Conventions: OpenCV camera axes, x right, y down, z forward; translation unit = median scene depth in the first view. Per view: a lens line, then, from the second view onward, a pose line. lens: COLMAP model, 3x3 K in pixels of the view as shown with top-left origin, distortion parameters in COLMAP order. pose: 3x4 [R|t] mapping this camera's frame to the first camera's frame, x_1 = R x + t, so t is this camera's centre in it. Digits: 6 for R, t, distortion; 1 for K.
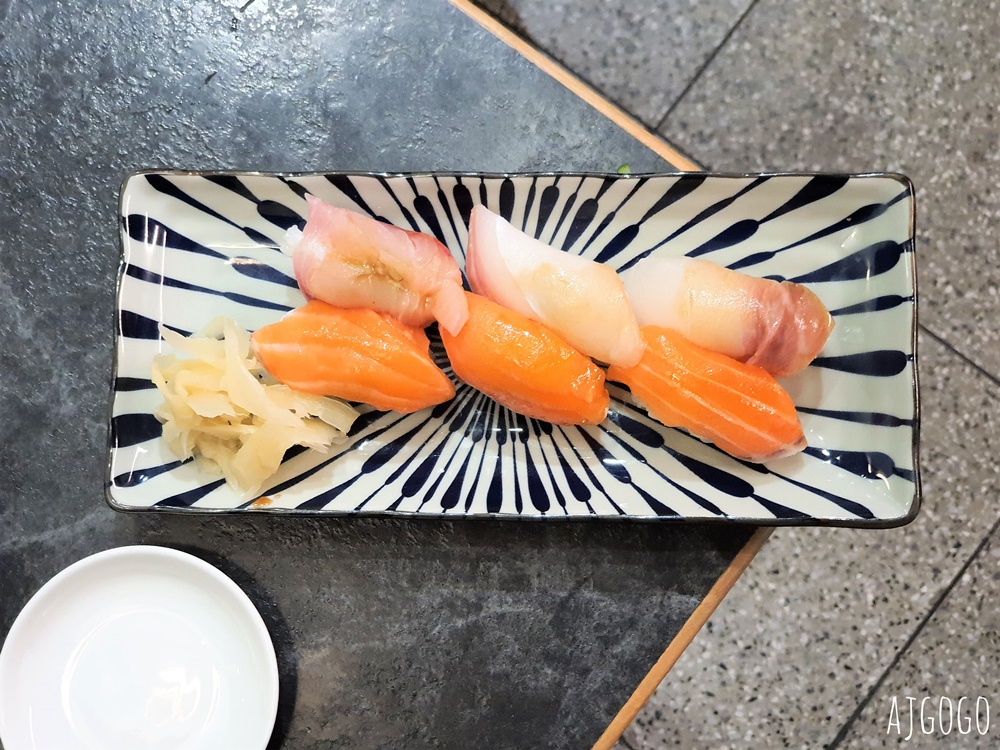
lens RADIAL K [[1515.8, 0, 502.1], [0, 1515.8, 375.7], [0, 0, 1]] dist [-0.117053, 0.000000]
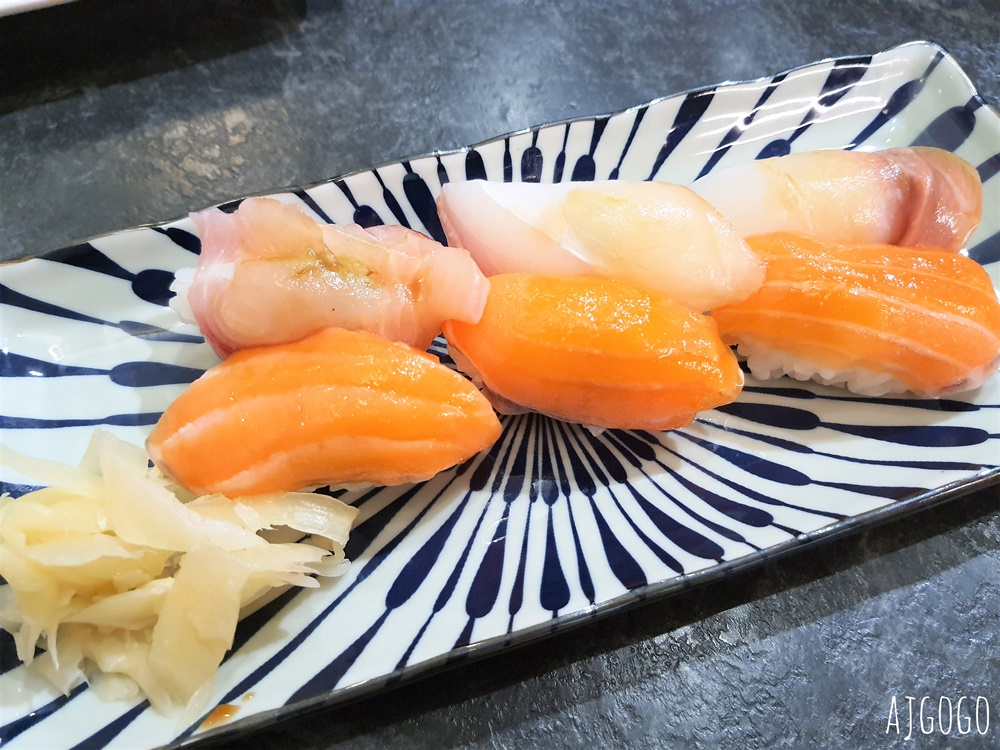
lens RADIAL K [[812.7, 0, 495.5], [0, 812.7, 373.5], [0, 0, 1]] dist [-0.013183, -0.013878]
pose [[0.945460, -0.265404, 0.188855, -0.088515], [0.313821, 0.897546, -0.309723, 0.092338], [-0.087304, 0.352097, 0.931883, 0.674315]]
